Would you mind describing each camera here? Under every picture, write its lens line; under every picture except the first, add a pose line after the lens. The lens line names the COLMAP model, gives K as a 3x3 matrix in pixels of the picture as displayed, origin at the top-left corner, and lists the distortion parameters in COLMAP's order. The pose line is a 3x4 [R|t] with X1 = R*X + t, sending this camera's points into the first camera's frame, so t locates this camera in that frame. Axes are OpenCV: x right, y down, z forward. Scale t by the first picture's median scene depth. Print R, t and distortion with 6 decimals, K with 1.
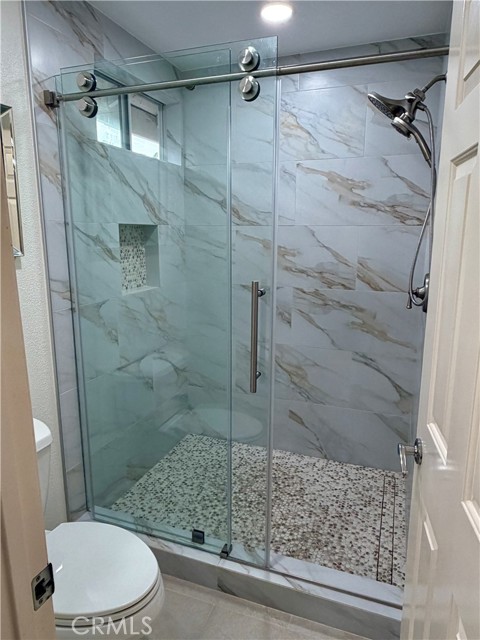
lens RADIAL K [[425.6, 0, 243.0], [0, 425.6, 318.8], [0, 0, 1]] dist [-0.004163, 0.009430]
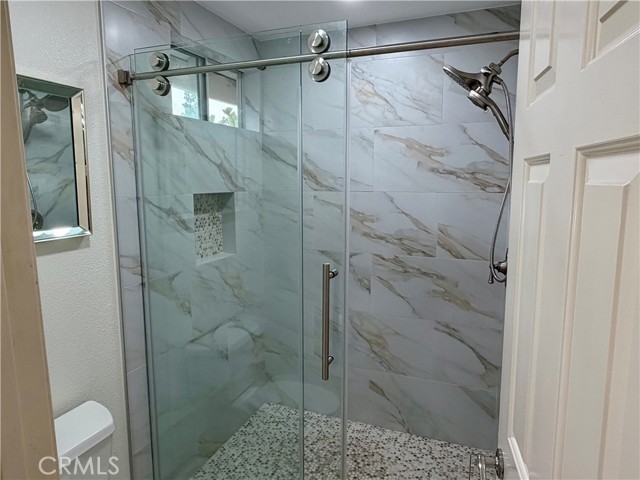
lens RADIAL K [[425.6, 0, 319.8], [0, 425.6, 237.0], [0, 0, 1]] dist [-0.004163, 0.009430]
pose [[0.999693, -0.001434, -0.024742, 0.023513], [-0.000109, 0.998060, -0.062252, -0.055574], [0.024783, 0.062235, 0.997754, 0.022437]]
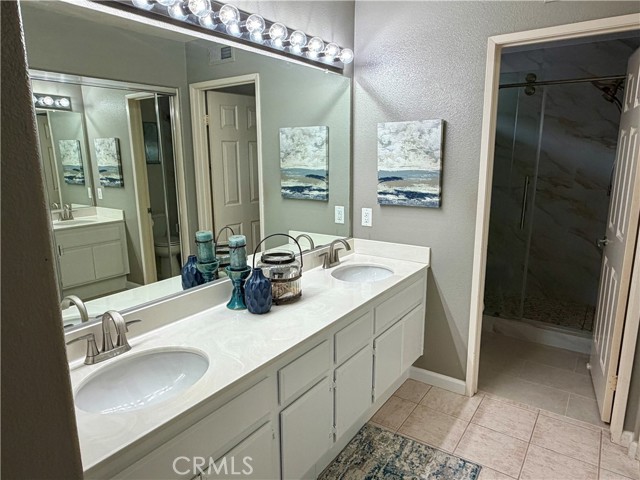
lens RADIAL K [[425.6, 0, 317.4], [0, 425.6, 240.0], [0, 0, 1]] dist [-0.004163, 0.009430]
pose [[0.967591, 0.043456, -0.248755, -0.282922], [-0.040933, 0.999045, 0.015311, 0.151106], [0.249183, -0.004632, 0.968445, -0.864186]]
